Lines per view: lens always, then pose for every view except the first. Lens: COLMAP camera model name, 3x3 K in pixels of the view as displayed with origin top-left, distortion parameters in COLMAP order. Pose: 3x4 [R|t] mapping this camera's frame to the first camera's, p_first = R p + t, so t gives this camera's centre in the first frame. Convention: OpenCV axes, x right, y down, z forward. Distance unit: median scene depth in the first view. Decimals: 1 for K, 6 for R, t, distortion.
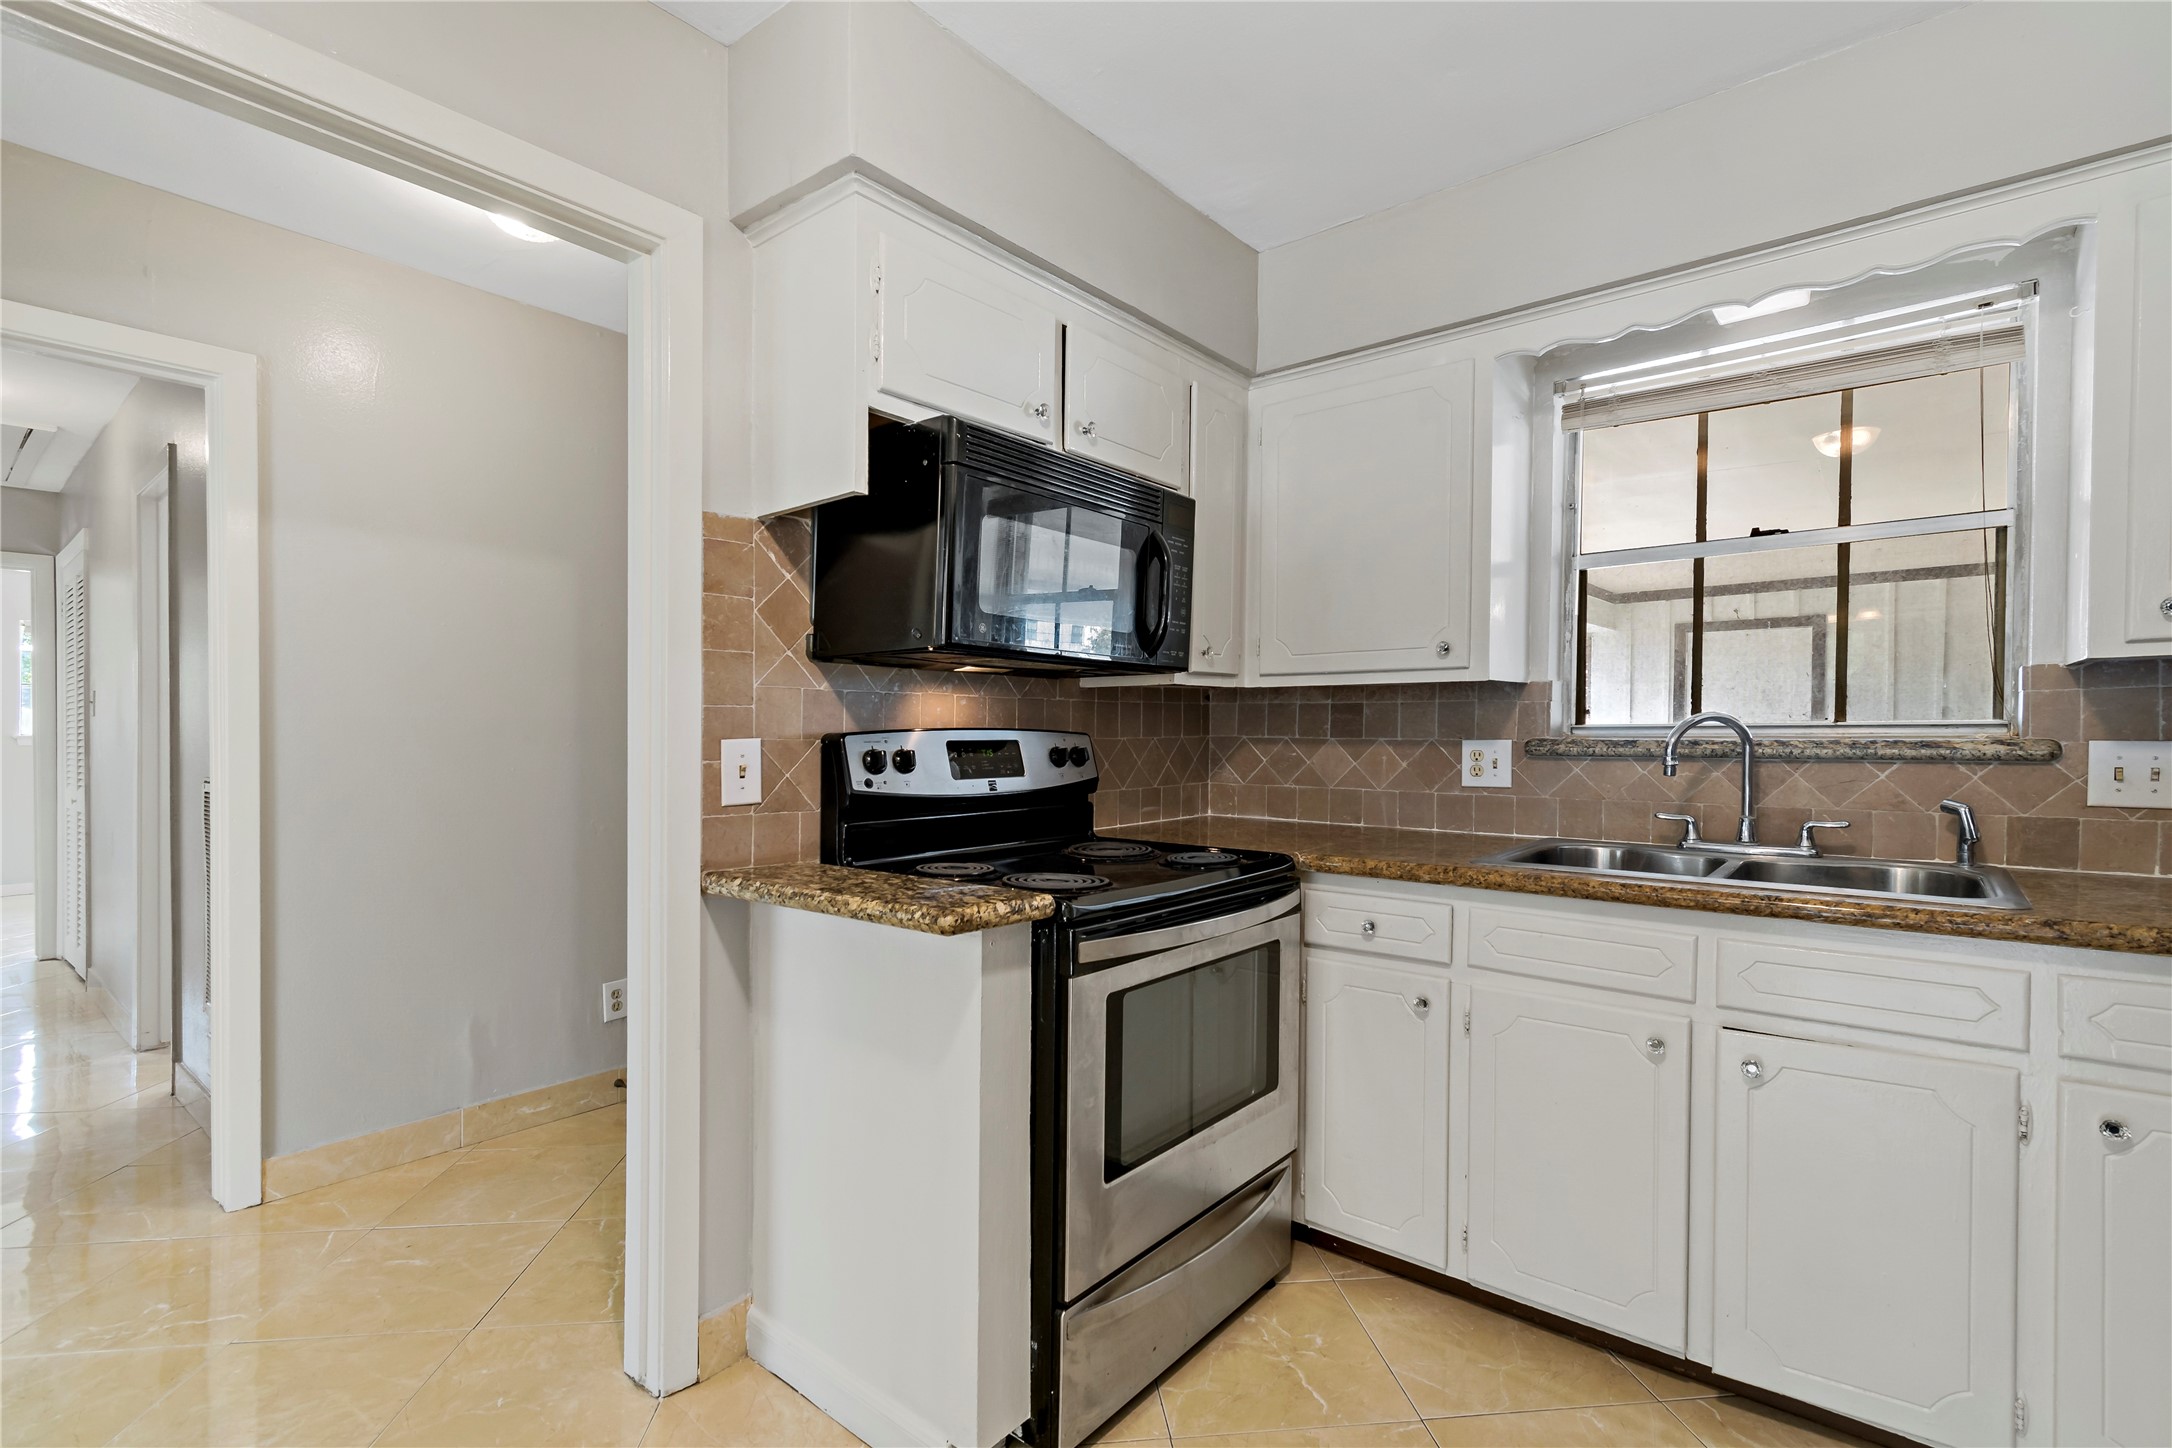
lens RADIAL K [[967.1, 0, 1080.6], [0, 967.1, 731.1], [0, 0, 1]] dist [-0.011335, -0.000126]
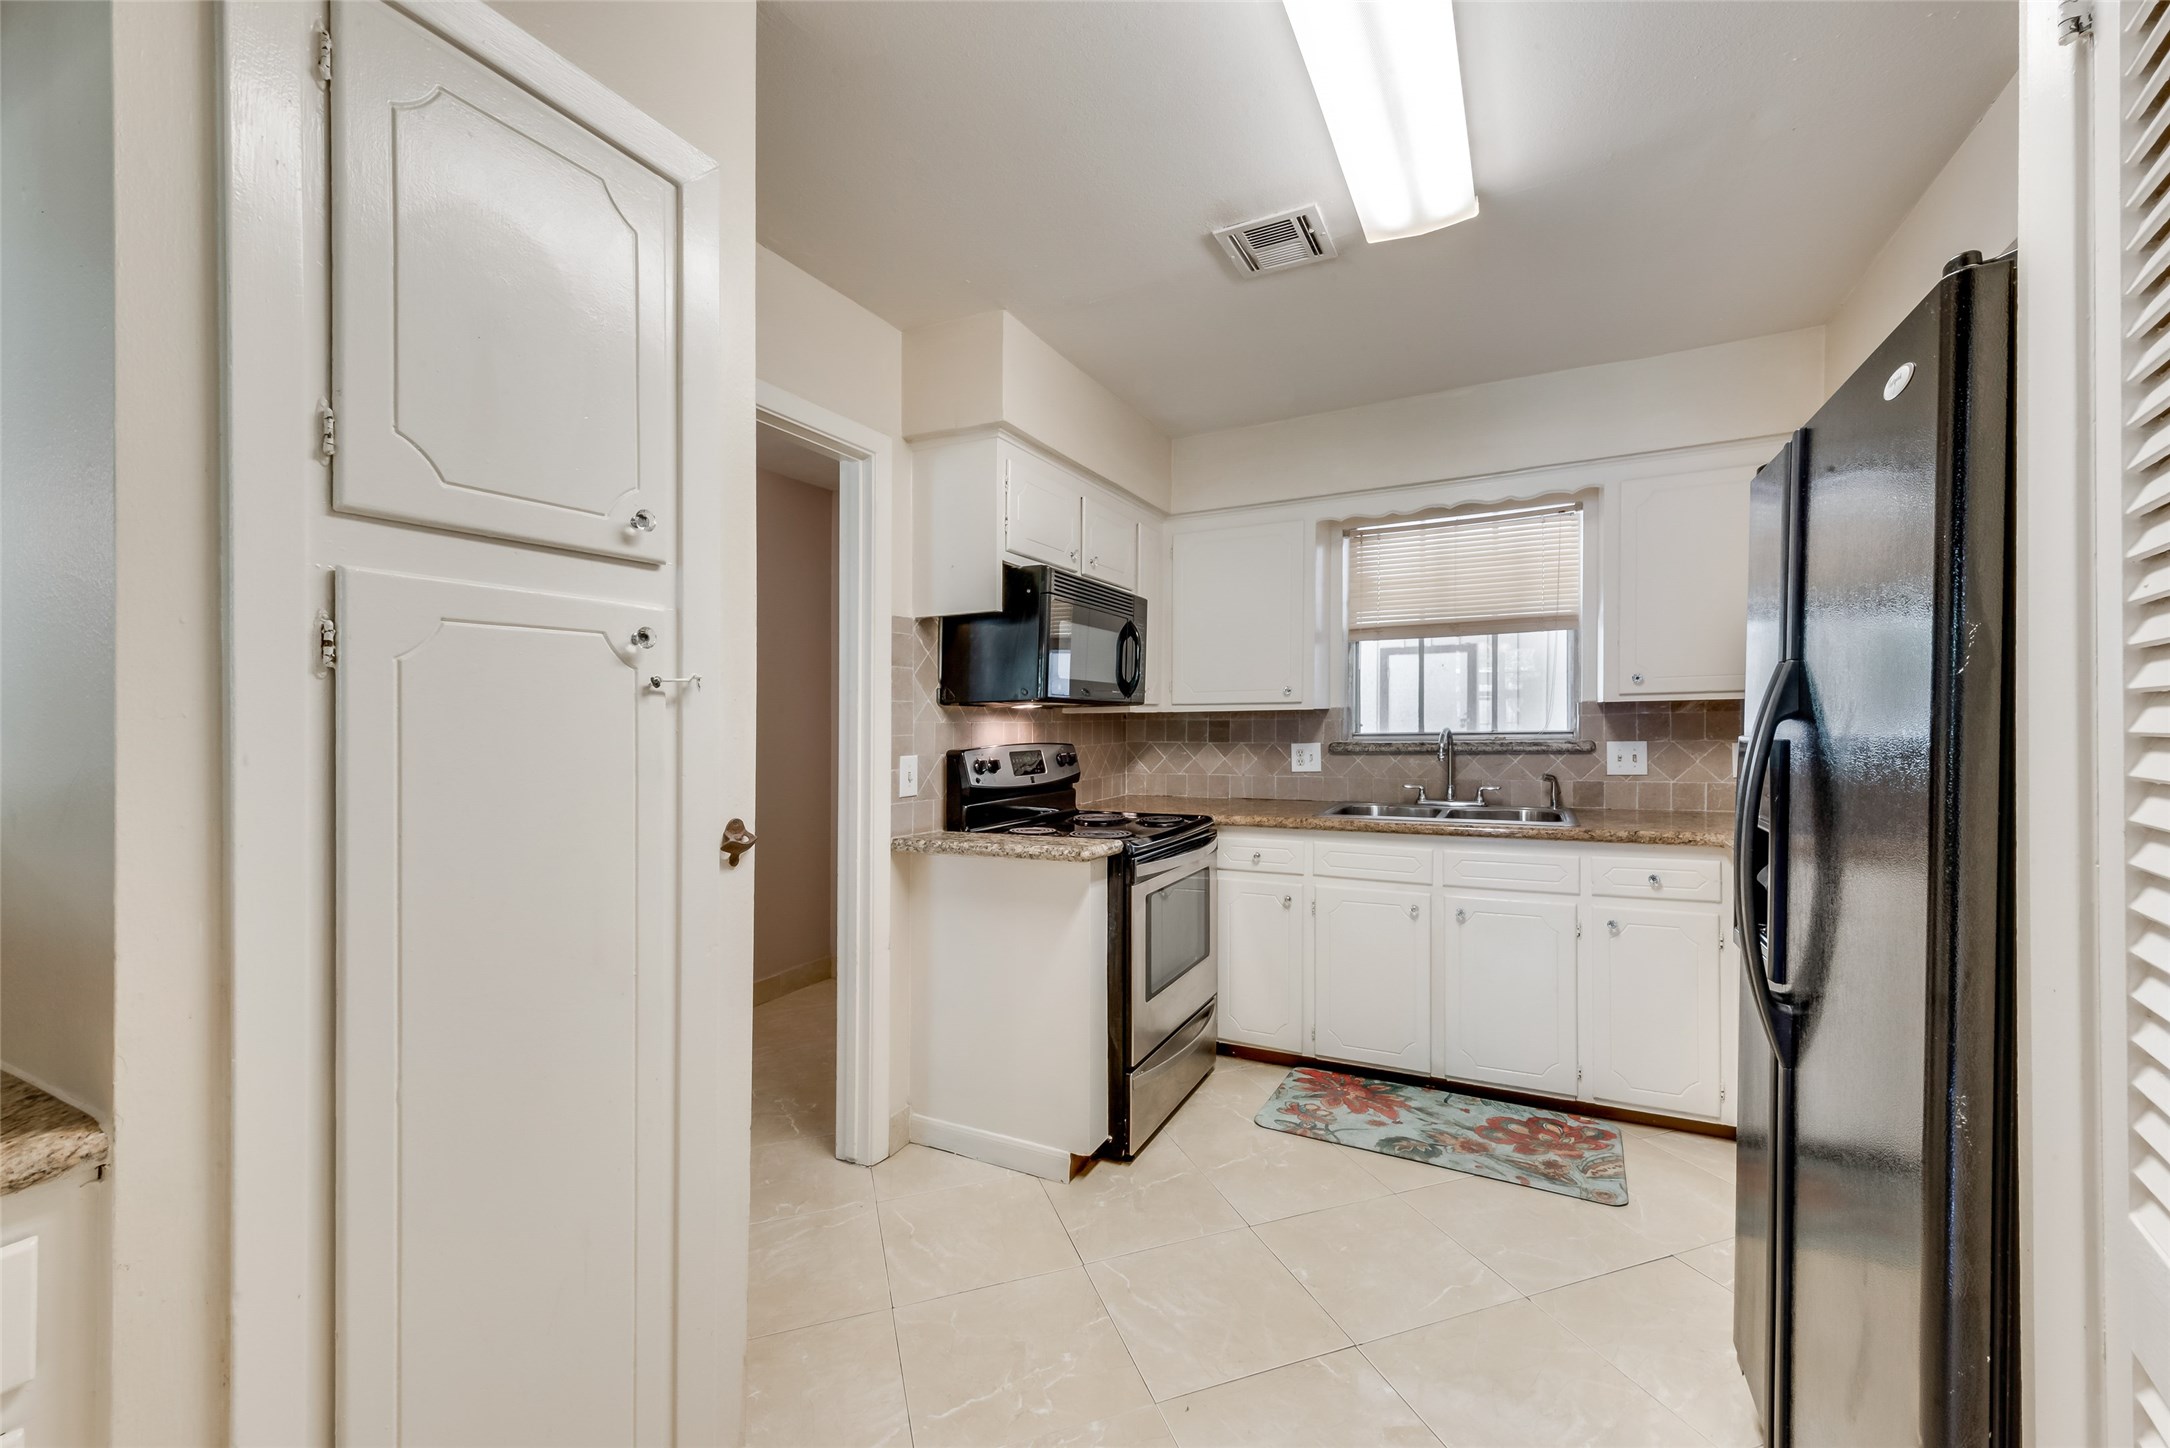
lens RADIAL K [[846.7, 0, 1099.1], [0, 846.7, 718.4], [0, 0, 1]] dist [0.002892, -0.000002]
pose [[0.970269, -0.011345, 0.241765, -0.352091], [0.013113, 0.999898, -0.005703, -0.038333], [-0.241675, 0.008704, 0.970318, -0.409149]]
